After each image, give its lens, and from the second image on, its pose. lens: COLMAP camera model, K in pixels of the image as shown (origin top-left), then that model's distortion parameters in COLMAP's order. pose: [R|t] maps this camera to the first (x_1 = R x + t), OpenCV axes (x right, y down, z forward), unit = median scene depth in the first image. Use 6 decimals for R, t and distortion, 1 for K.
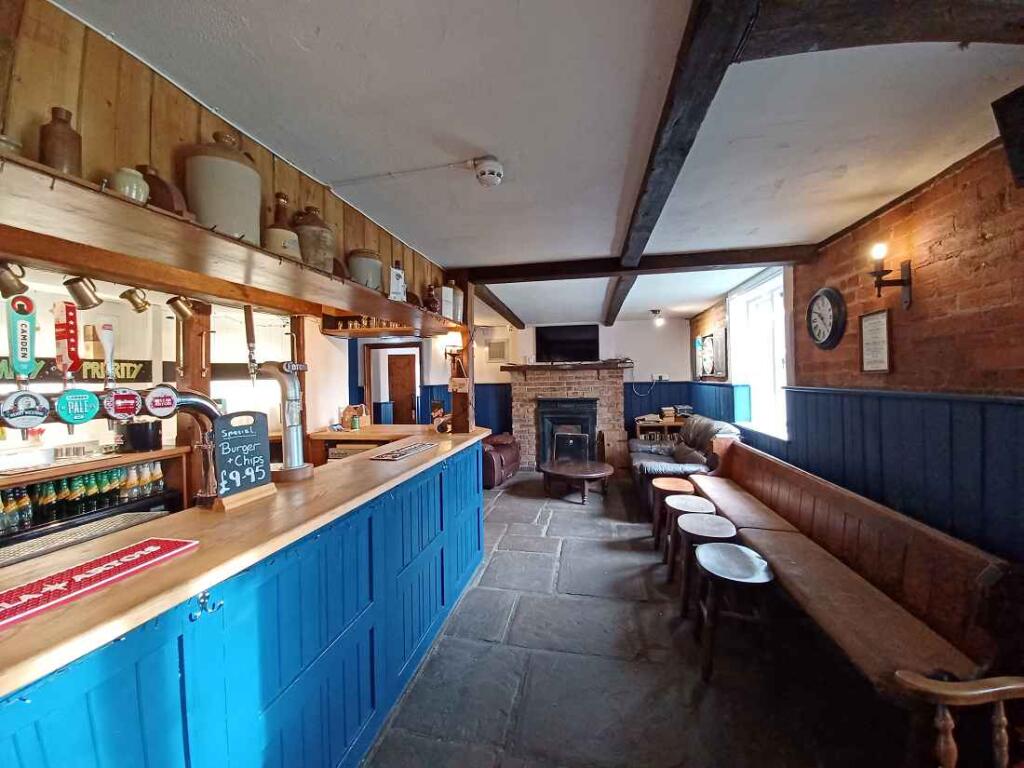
lens RADIAL K [[396.3, 0, 510.9], [0, 396.3, 379.1], [0, 0, 1]] dist [0.001656, -0.011342]
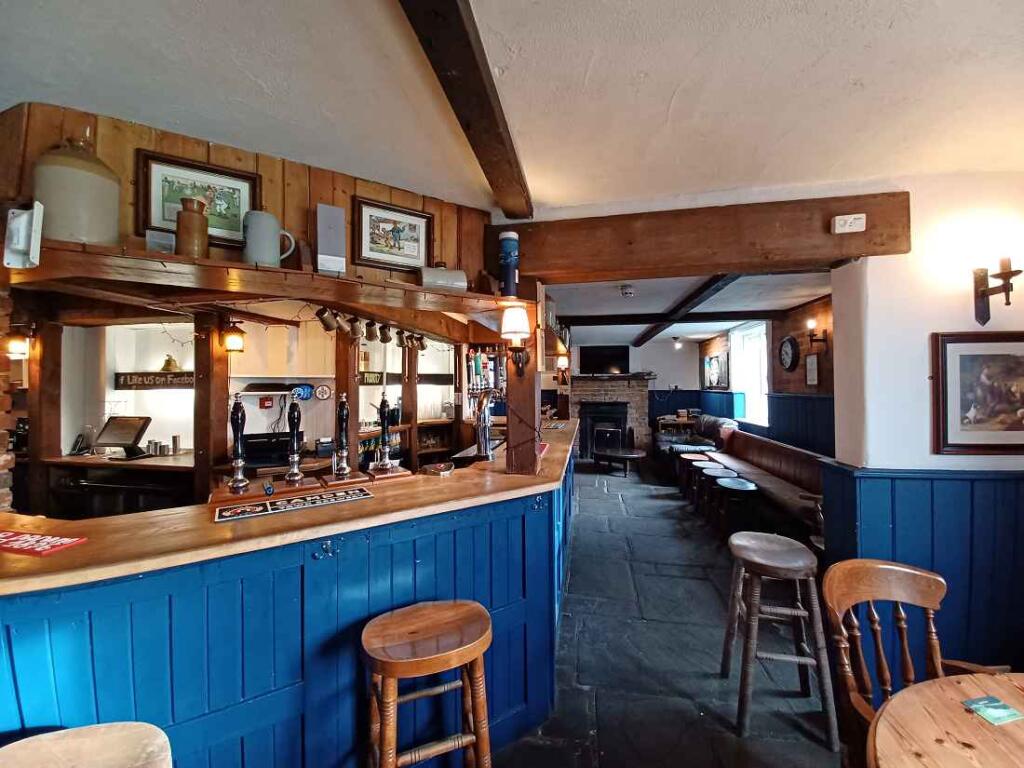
lens RADIAL K [[396.3, 0, 510.9], [0, 396.3, 379.1], [0, 0, 1]] dist [0.001656, -0.011342]
pose [[0.999805, 0.014982, 0.012856, -0.270817], [-0.014740, 0.999717, -0.018688, 0.003942], [-0.013133, 0.018495, 0.999743, -0.438404]]
